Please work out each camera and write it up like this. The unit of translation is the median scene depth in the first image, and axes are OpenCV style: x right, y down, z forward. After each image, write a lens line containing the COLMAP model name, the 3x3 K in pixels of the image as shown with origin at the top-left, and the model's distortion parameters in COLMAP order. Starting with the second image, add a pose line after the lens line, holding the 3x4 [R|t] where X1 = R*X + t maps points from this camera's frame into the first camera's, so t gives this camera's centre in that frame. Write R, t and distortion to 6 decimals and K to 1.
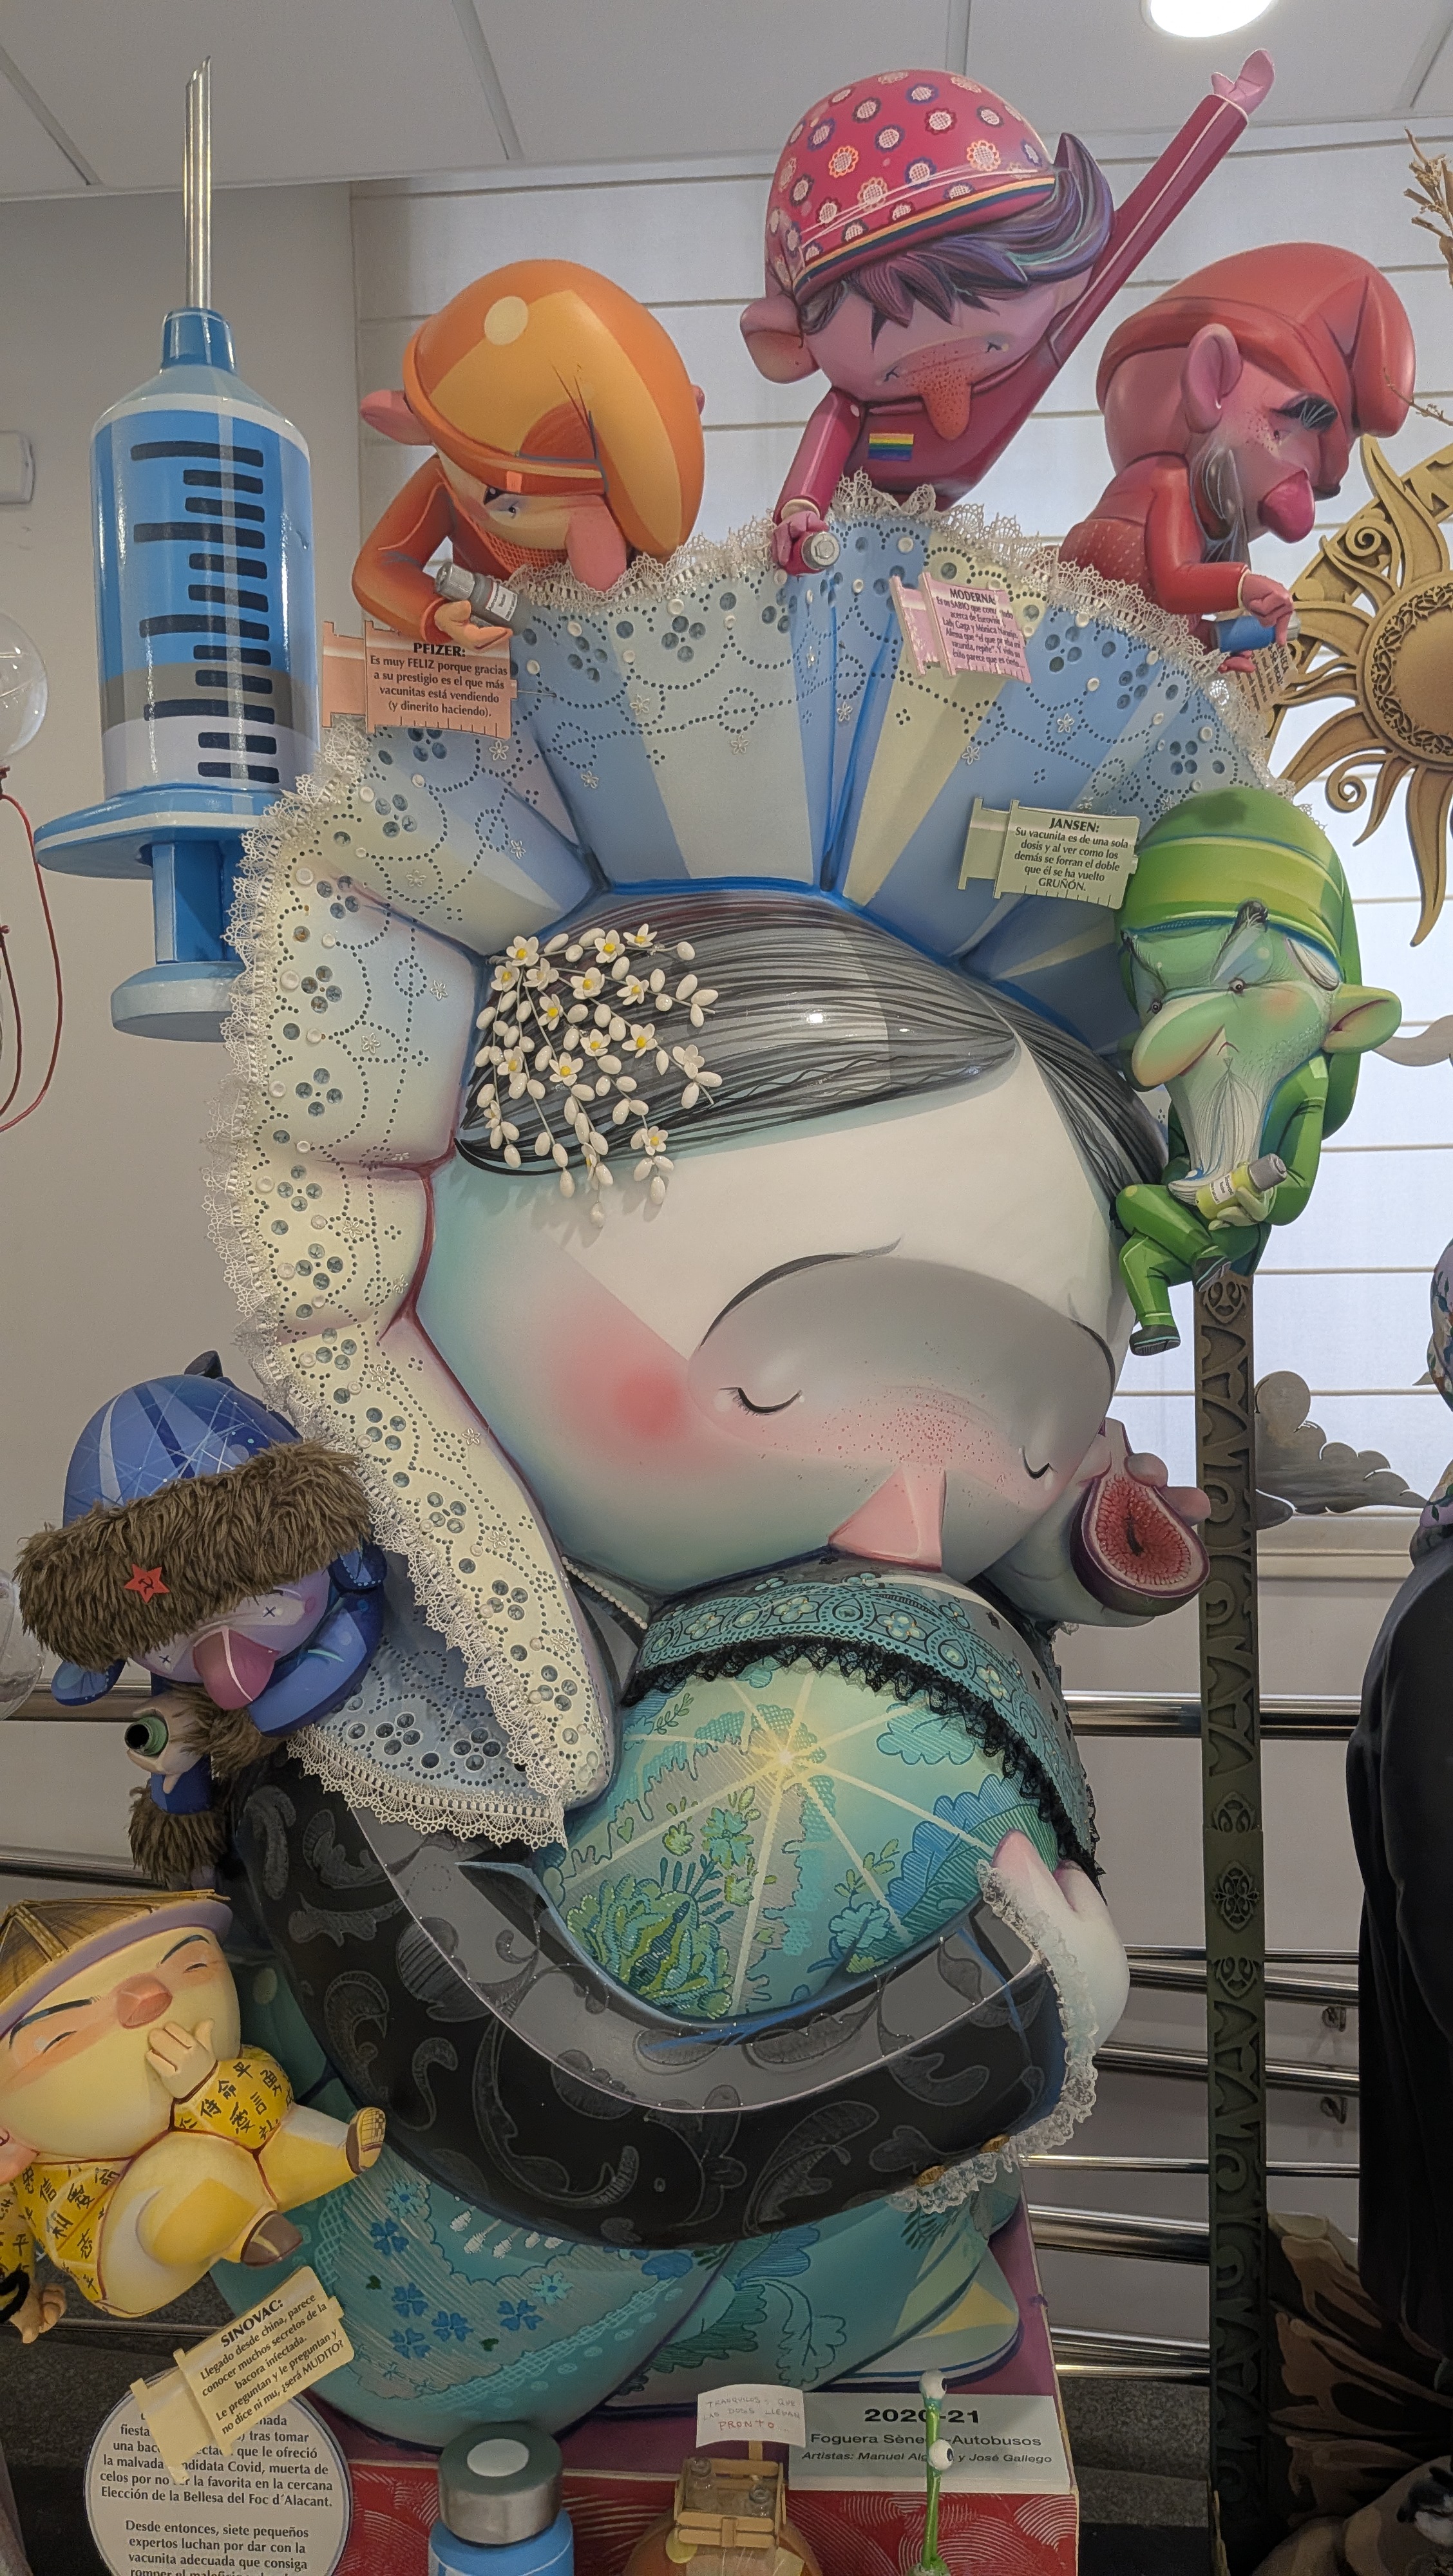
lens RADIAL K [[1883.9, 0, 735.9], [0, 1883.9, 1312.4], [0, 0, 1]] dist [0.081558, -0.155083]
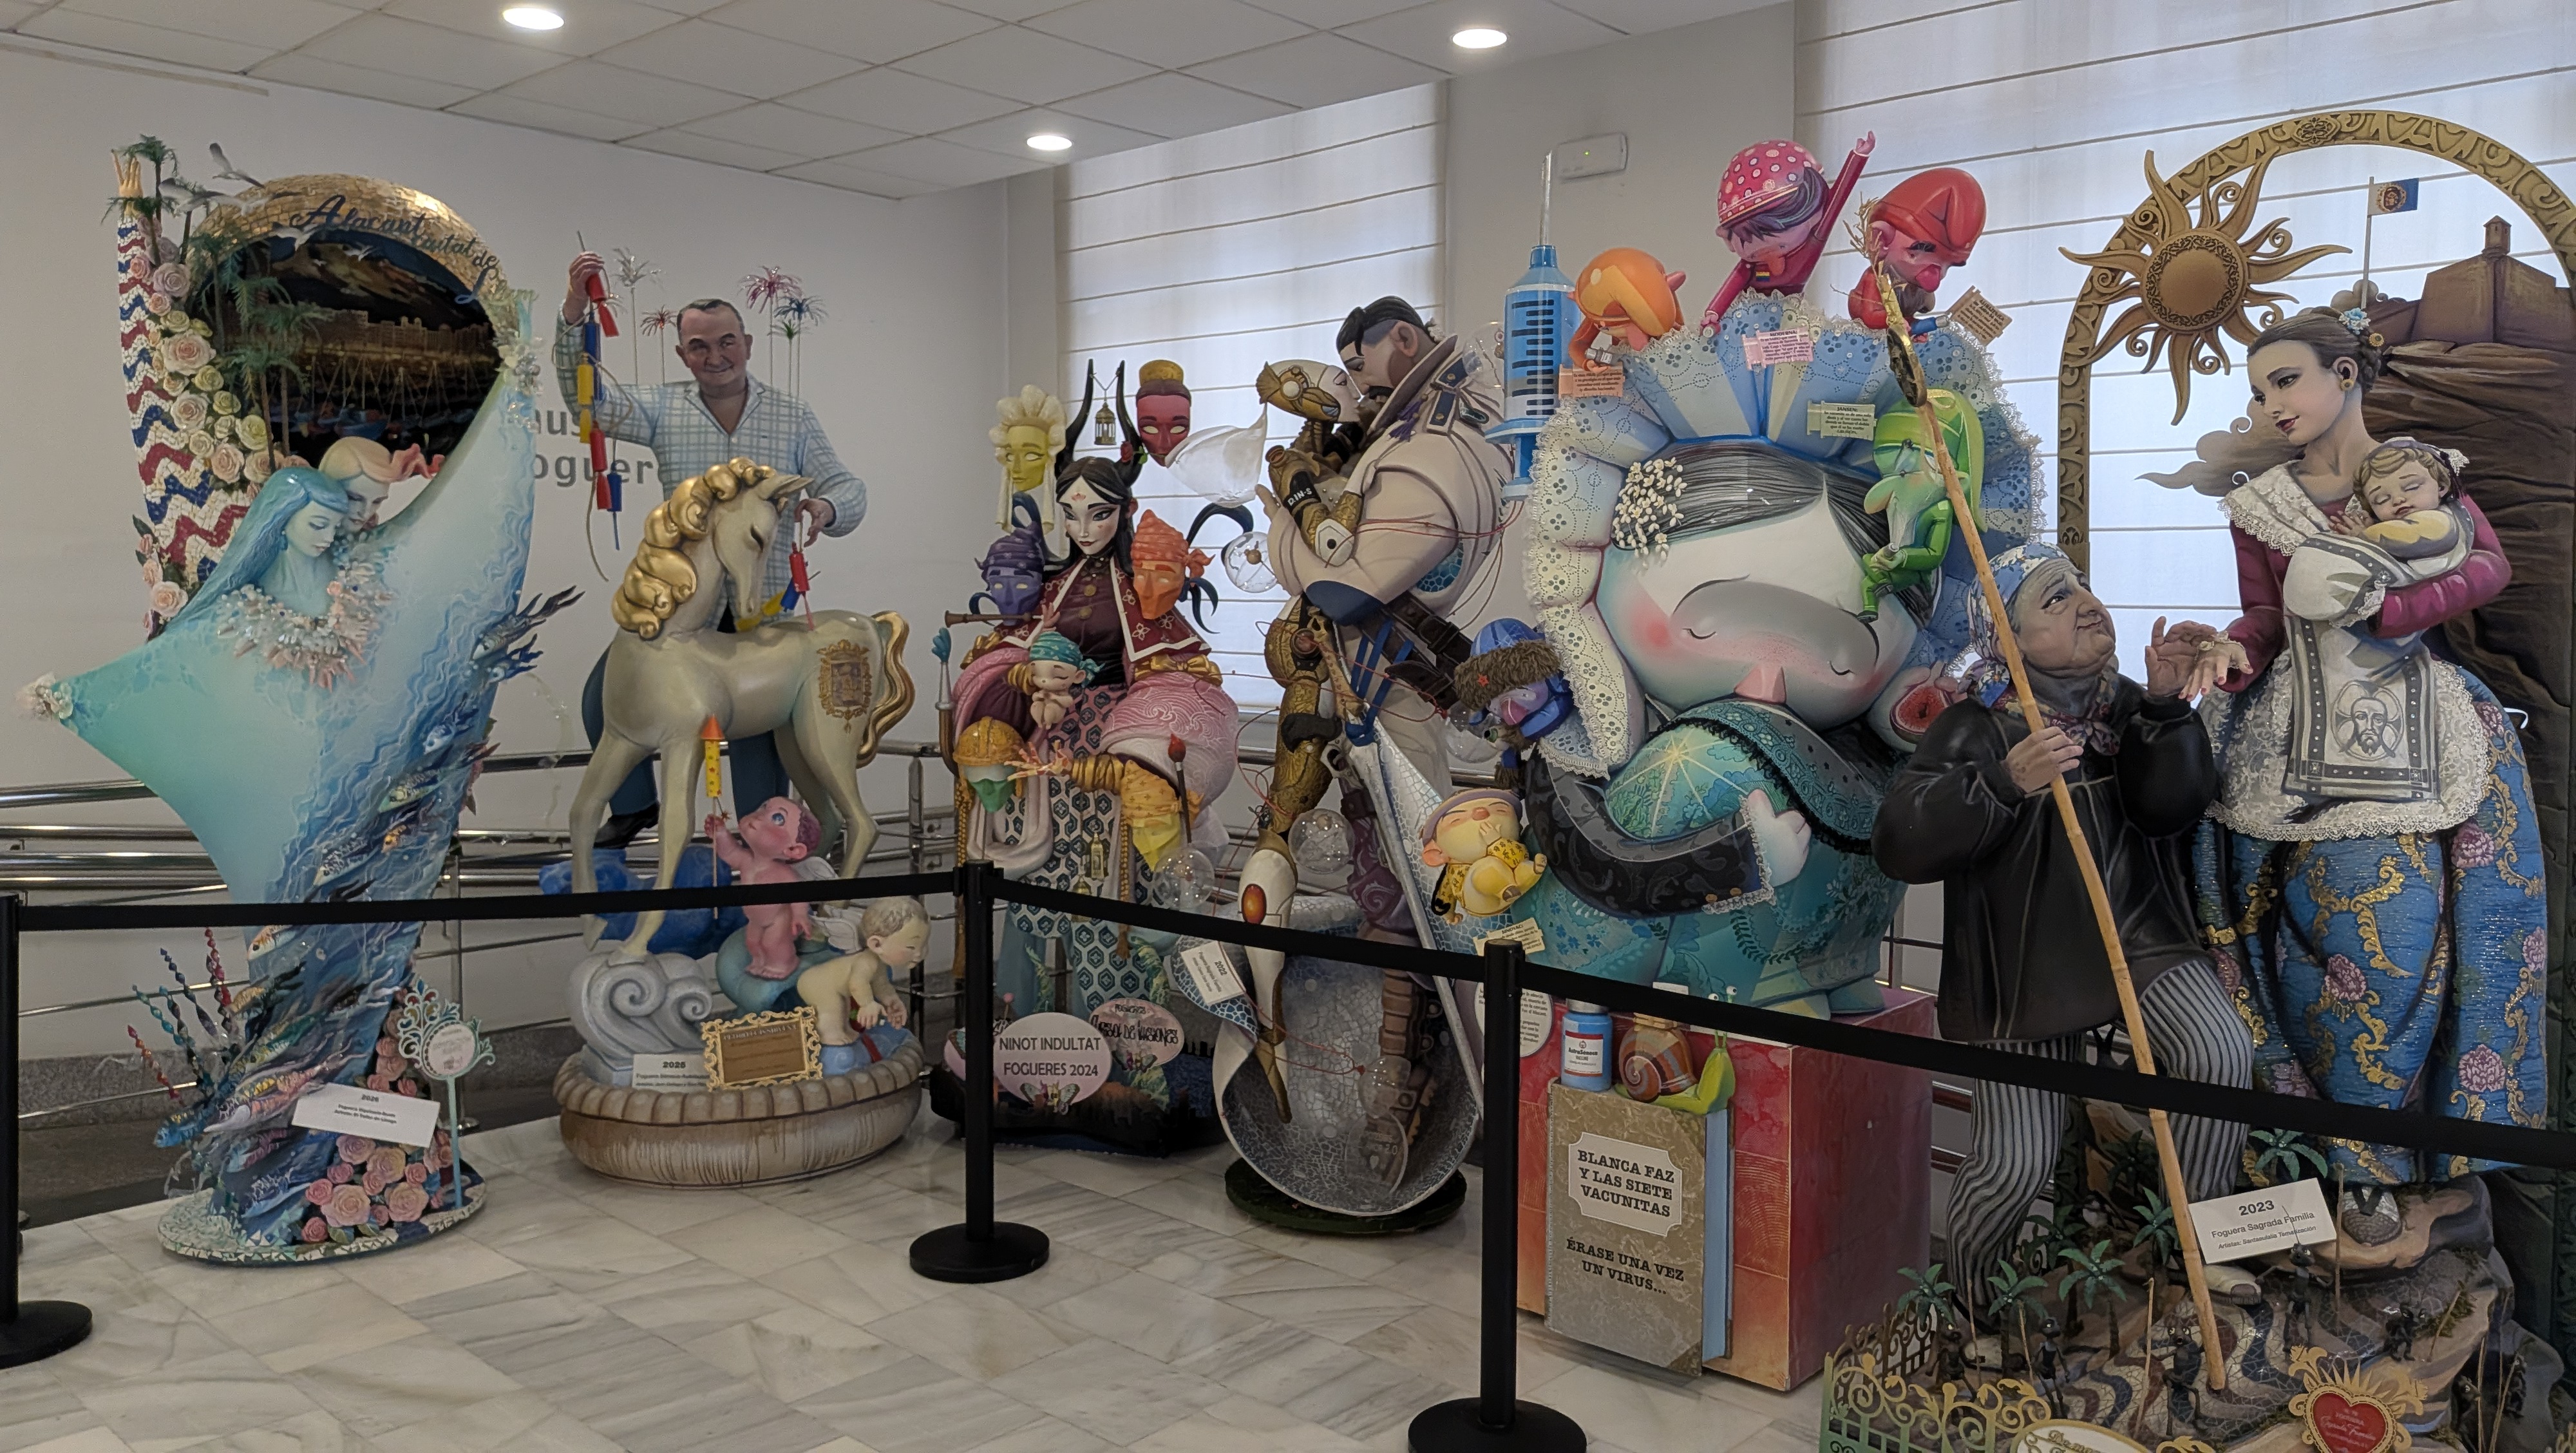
lens RADIAL K [[1883.9, 0, 1274.4], [0, 1883.9, 703.5], [0, 0, 1]] dist [0.081558, -0.155083]
pose [[0.788444, 0.049961, -0.613074, 1.219501], [-0.037960, 0.998748, 0.032572, 0.082573], [0.613934, -0.002409, 0.789354, -1.541686]]
